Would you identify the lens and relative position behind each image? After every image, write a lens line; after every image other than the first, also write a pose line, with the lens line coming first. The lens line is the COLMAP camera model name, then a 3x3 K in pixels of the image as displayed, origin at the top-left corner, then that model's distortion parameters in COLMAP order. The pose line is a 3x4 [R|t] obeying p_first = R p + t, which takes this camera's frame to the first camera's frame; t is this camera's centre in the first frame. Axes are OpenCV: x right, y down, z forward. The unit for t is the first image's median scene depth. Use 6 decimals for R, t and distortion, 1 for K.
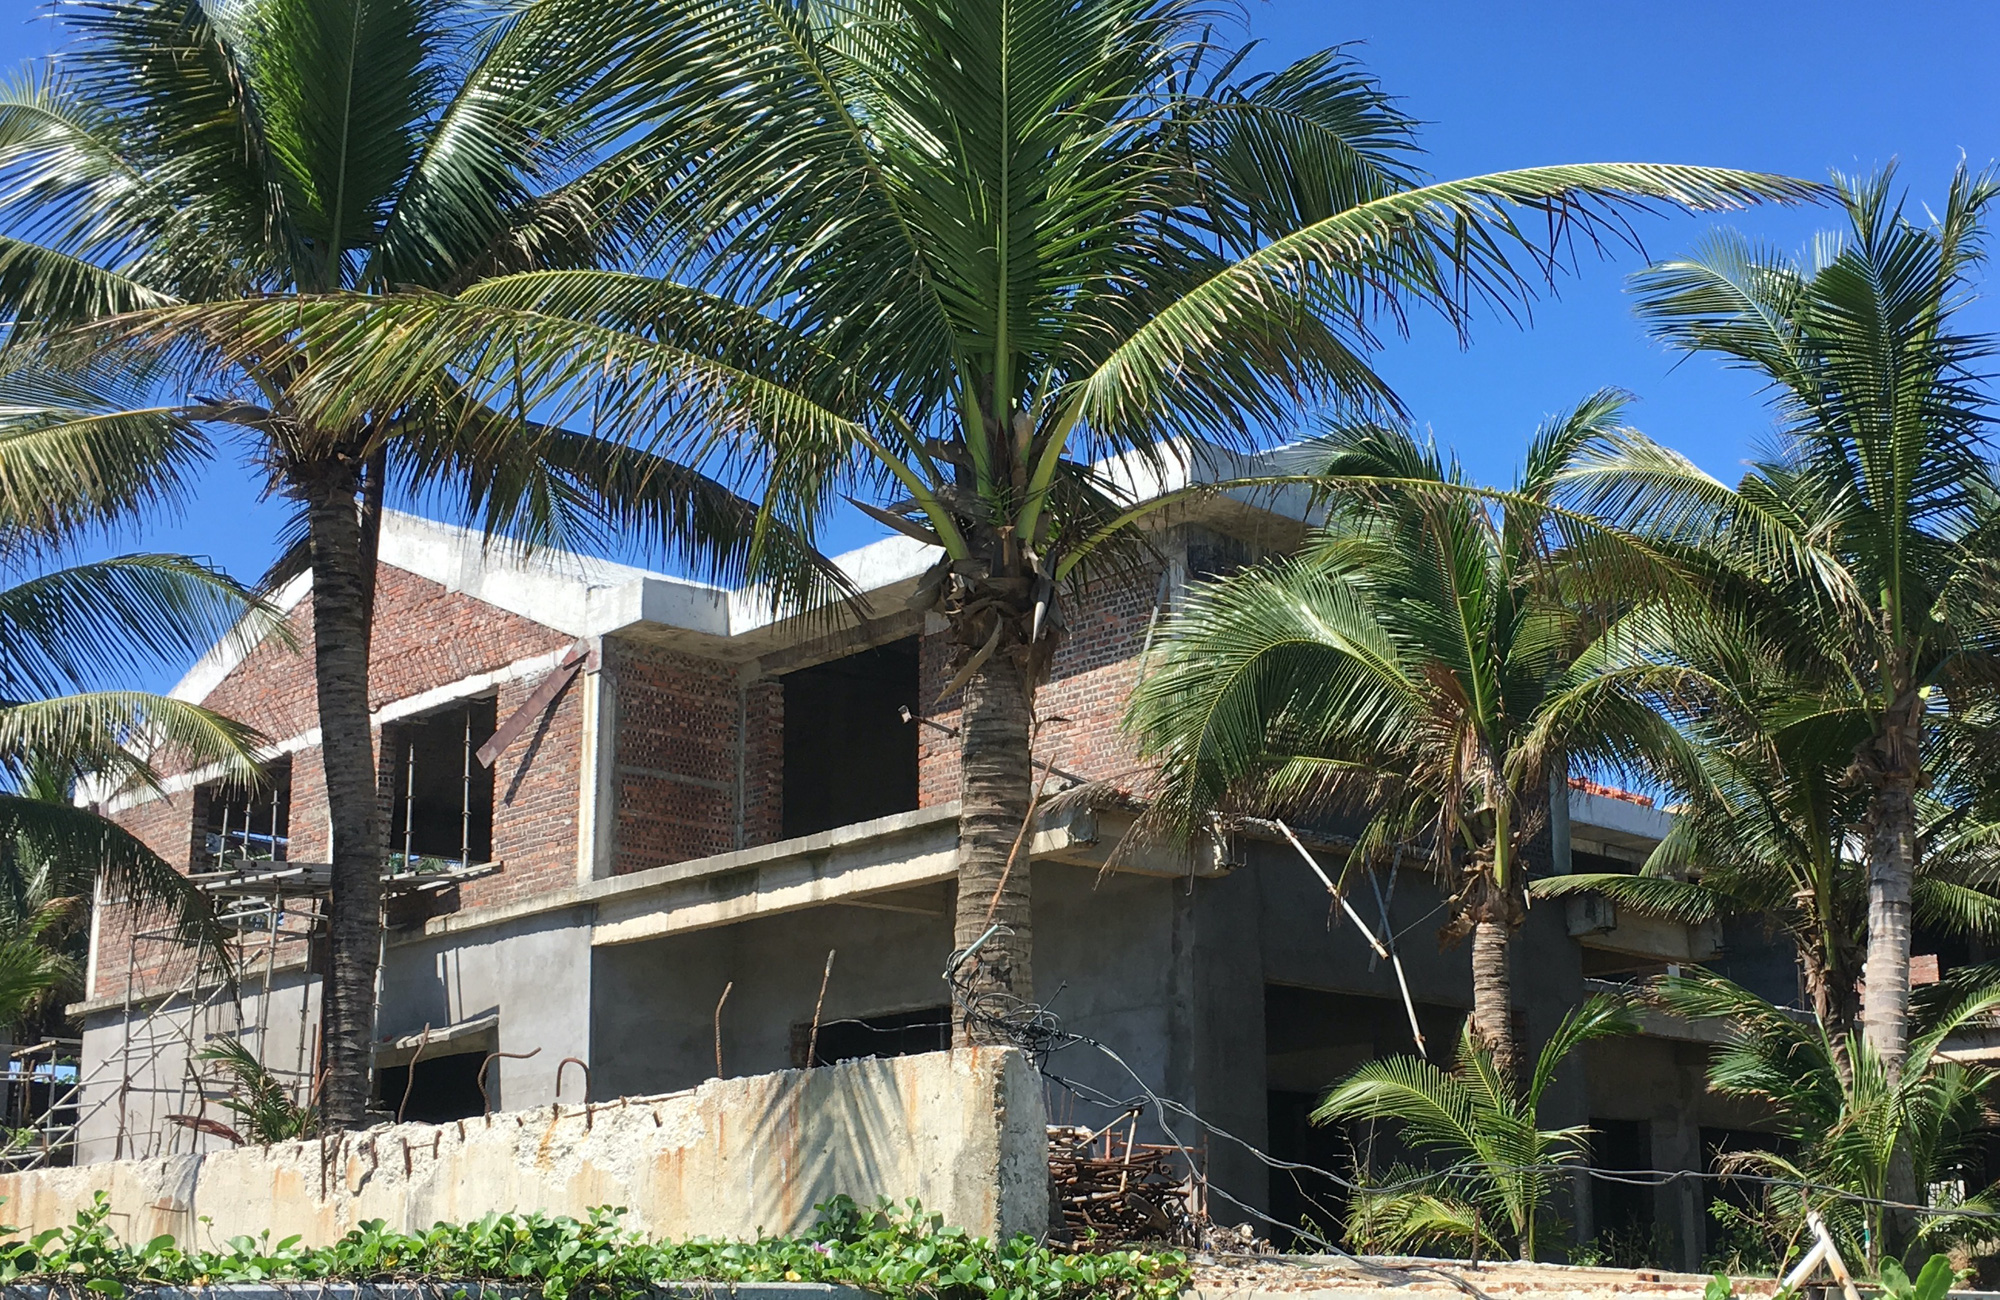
lens RADIAL K [[2800.1, 0, 1001.1], [0, 2800.1, 655.6], [0, 0, 1]] dist [0.029281, 0.000000]
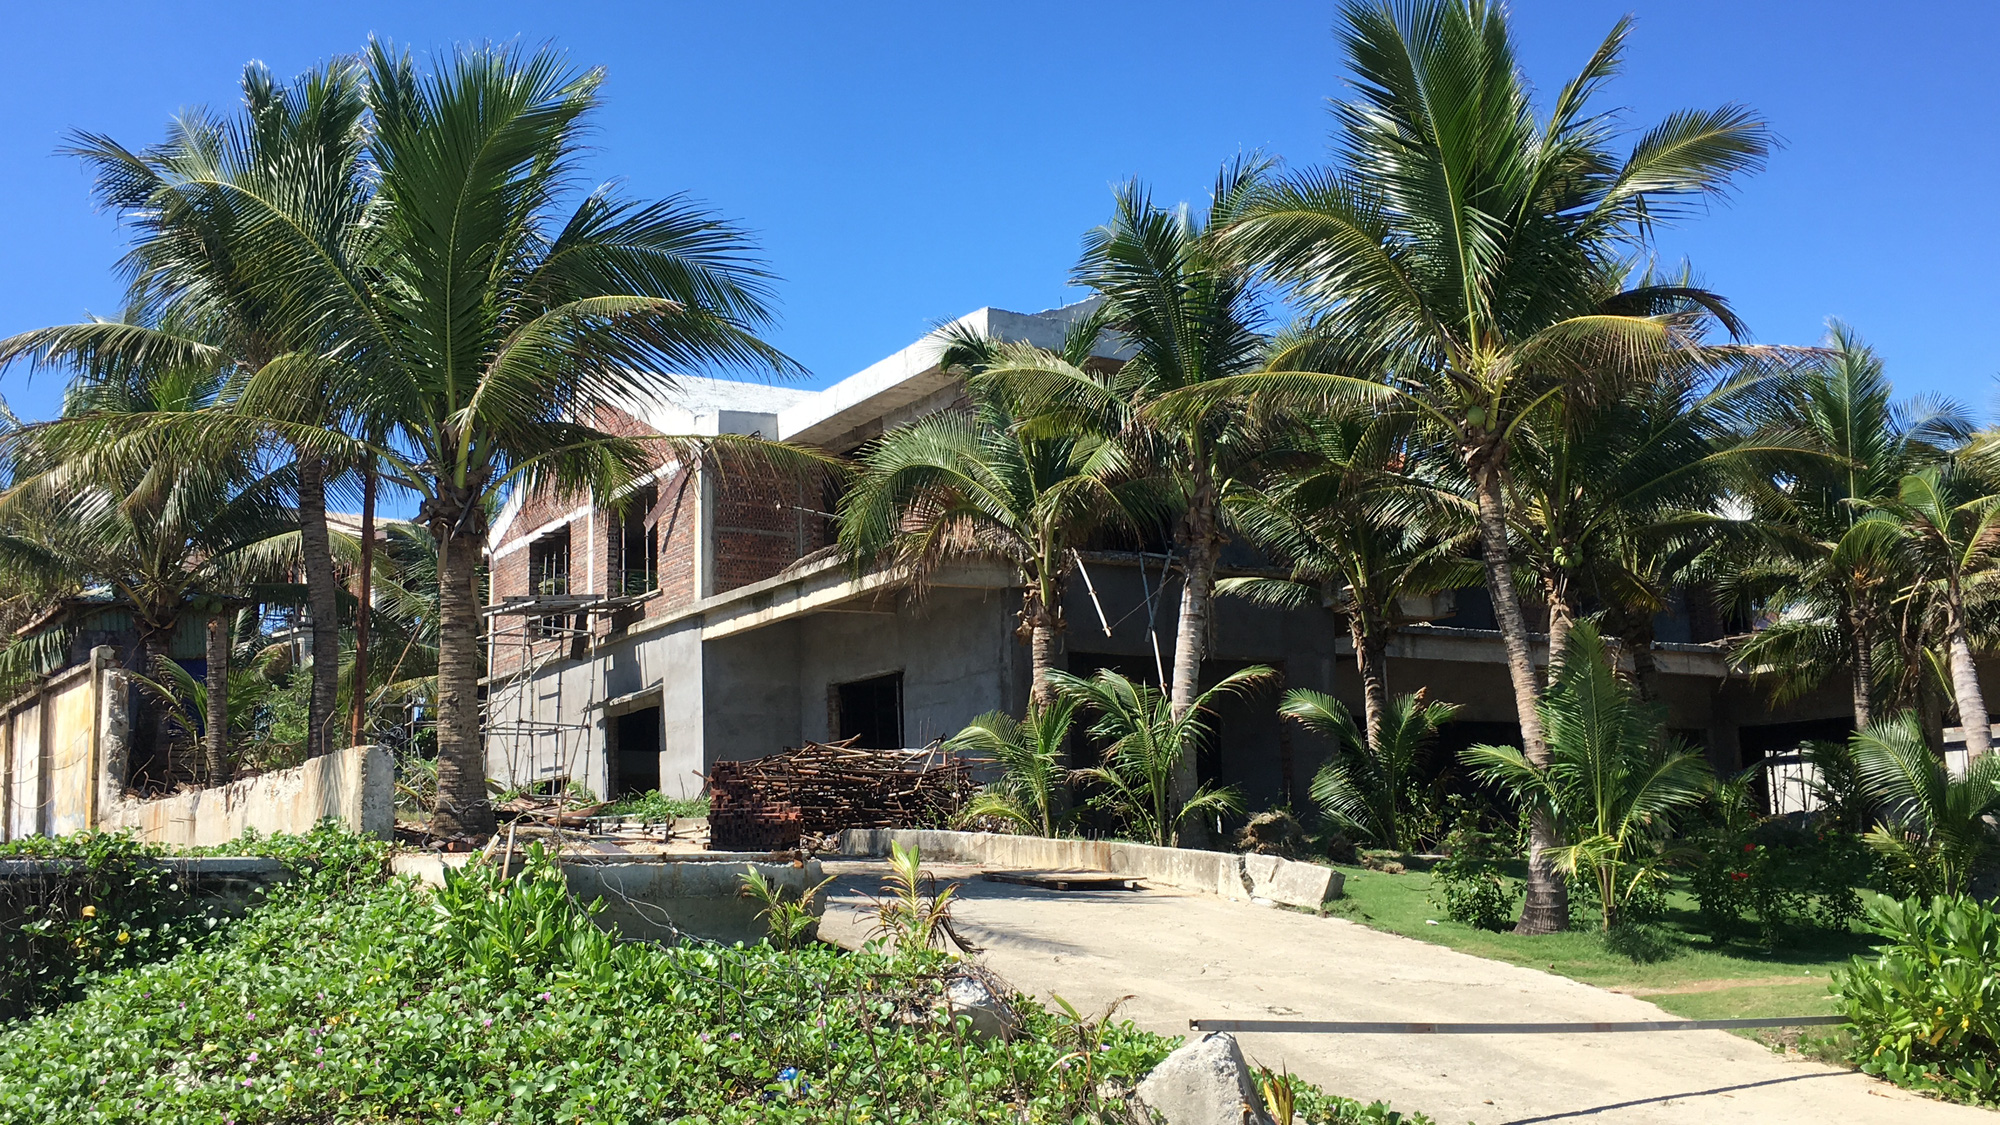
lens RADIAL K [[2451.2, 0, 999.2], [0, 2451.2, 553.2], [0, 0, 1]] dist [0.004449, 0.000000]
pose [[0.939171, -0.047344, -0.340171, 0.493858], [0.083929, 0.992062, 0.093643, -0.063899], [0.333037, -0.116497, 0.935690, -0.259370]]
